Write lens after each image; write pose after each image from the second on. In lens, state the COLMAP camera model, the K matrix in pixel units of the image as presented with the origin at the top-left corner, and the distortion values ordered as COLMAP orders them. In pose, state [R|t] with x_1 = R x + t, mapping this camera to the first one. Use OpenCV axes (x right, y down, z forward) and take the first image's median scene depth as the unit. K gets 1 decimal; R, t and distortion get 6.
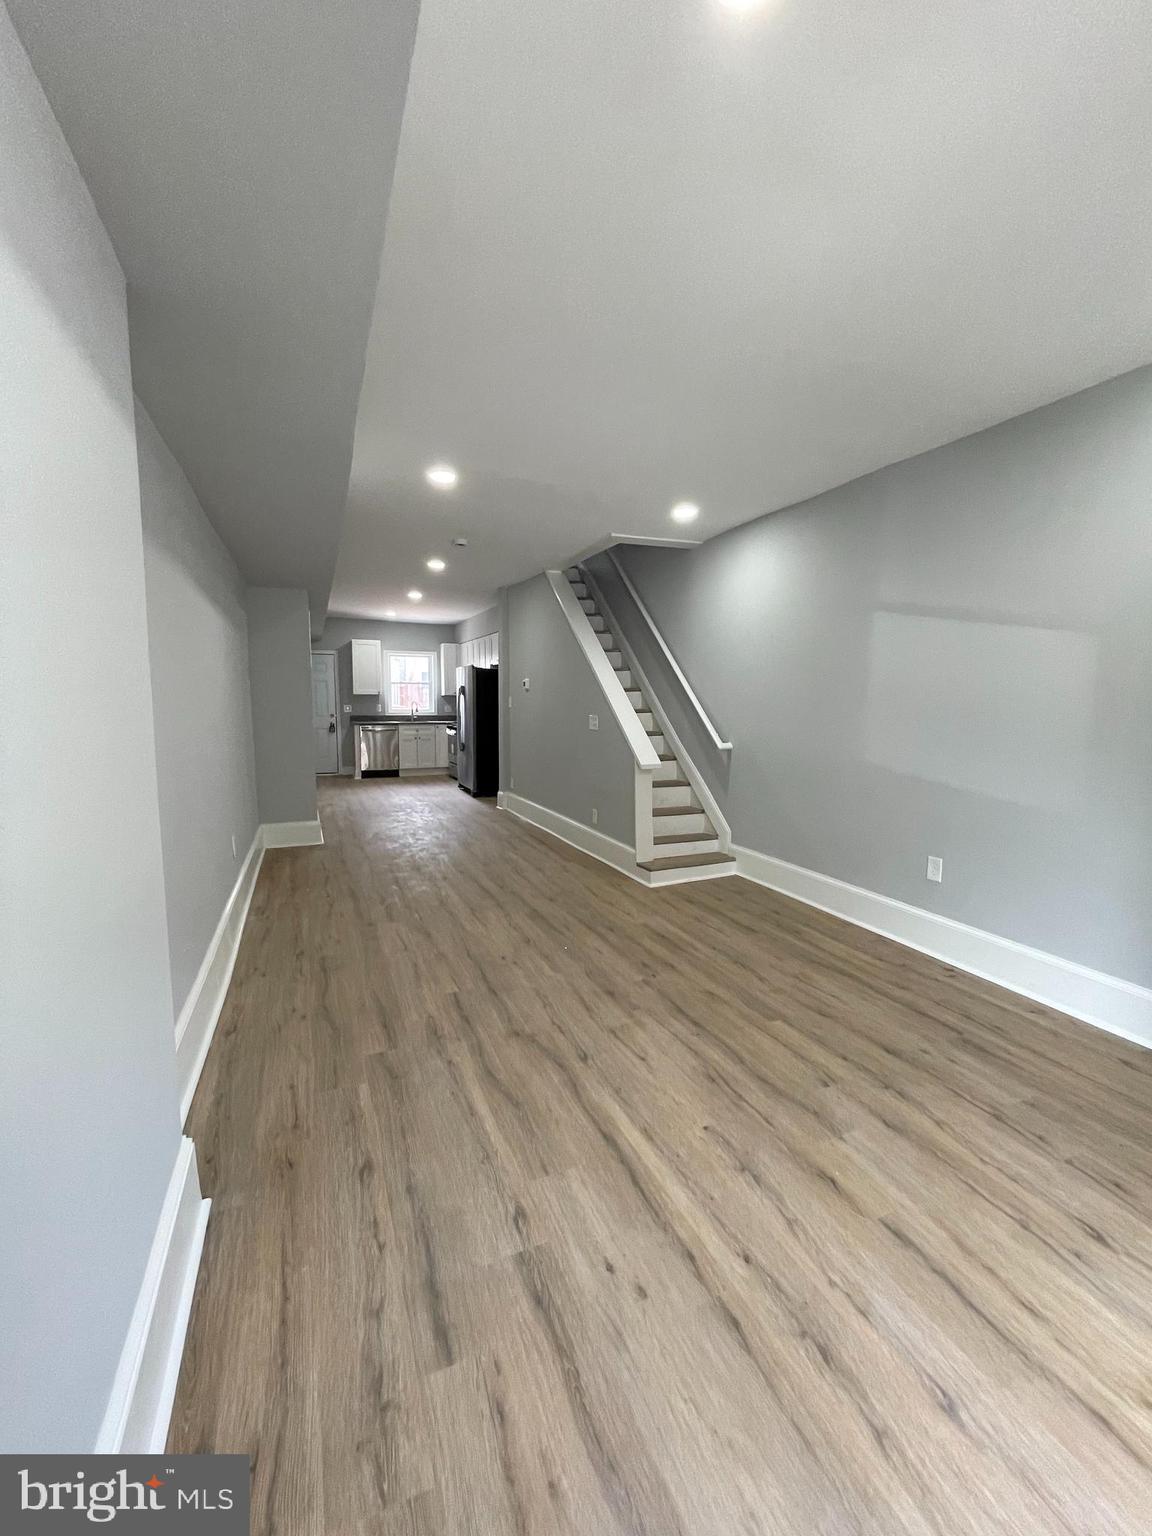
lens RADIAL K [[620.3, 0, 570.4], [0, 620.3, 762.5], [0, 0, 1]] dist [-0.011299, 0.006443]
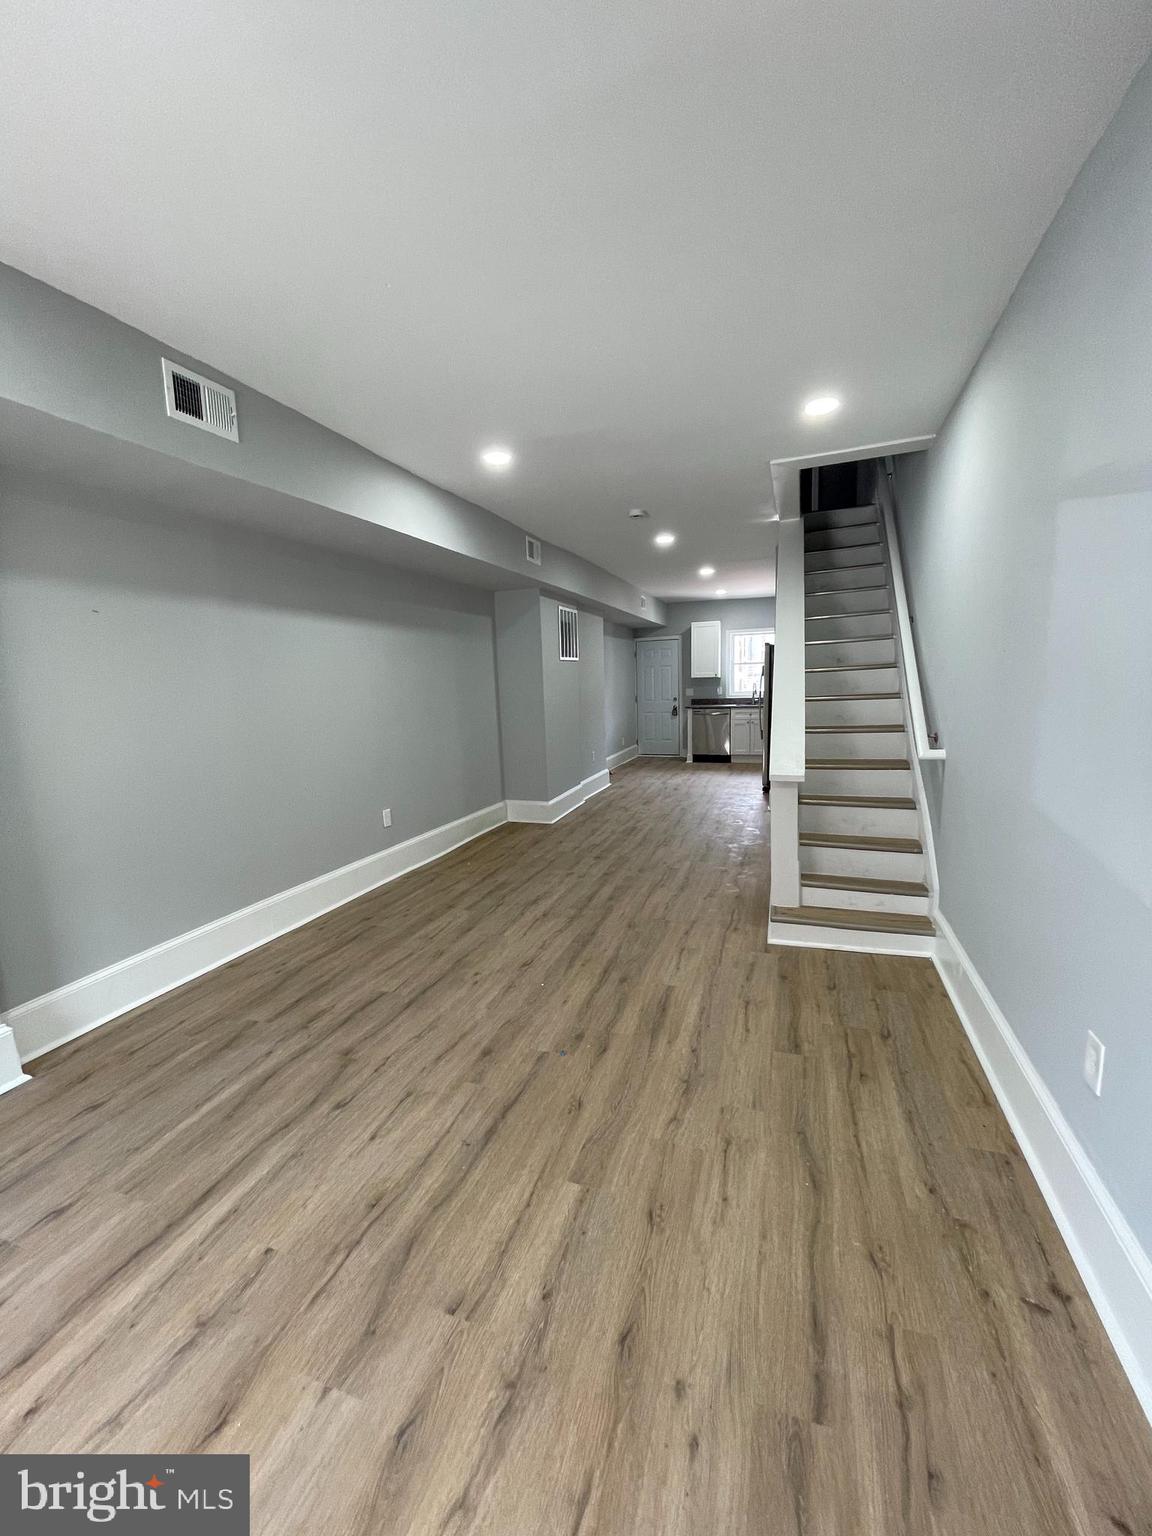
lens RADIAL K [[620.3, 0, 570.4], [0, 620.3, 762.5], [0, 0, 1]] dist [-0.011299, 0.006443]
pose [[0.733946, 0.063576, -0.676226, 0.615377], [-0.039420, 0.997919, 0.051036, -0.055106], [0.678063, -0.010801, 0.734924, 0.424421]]
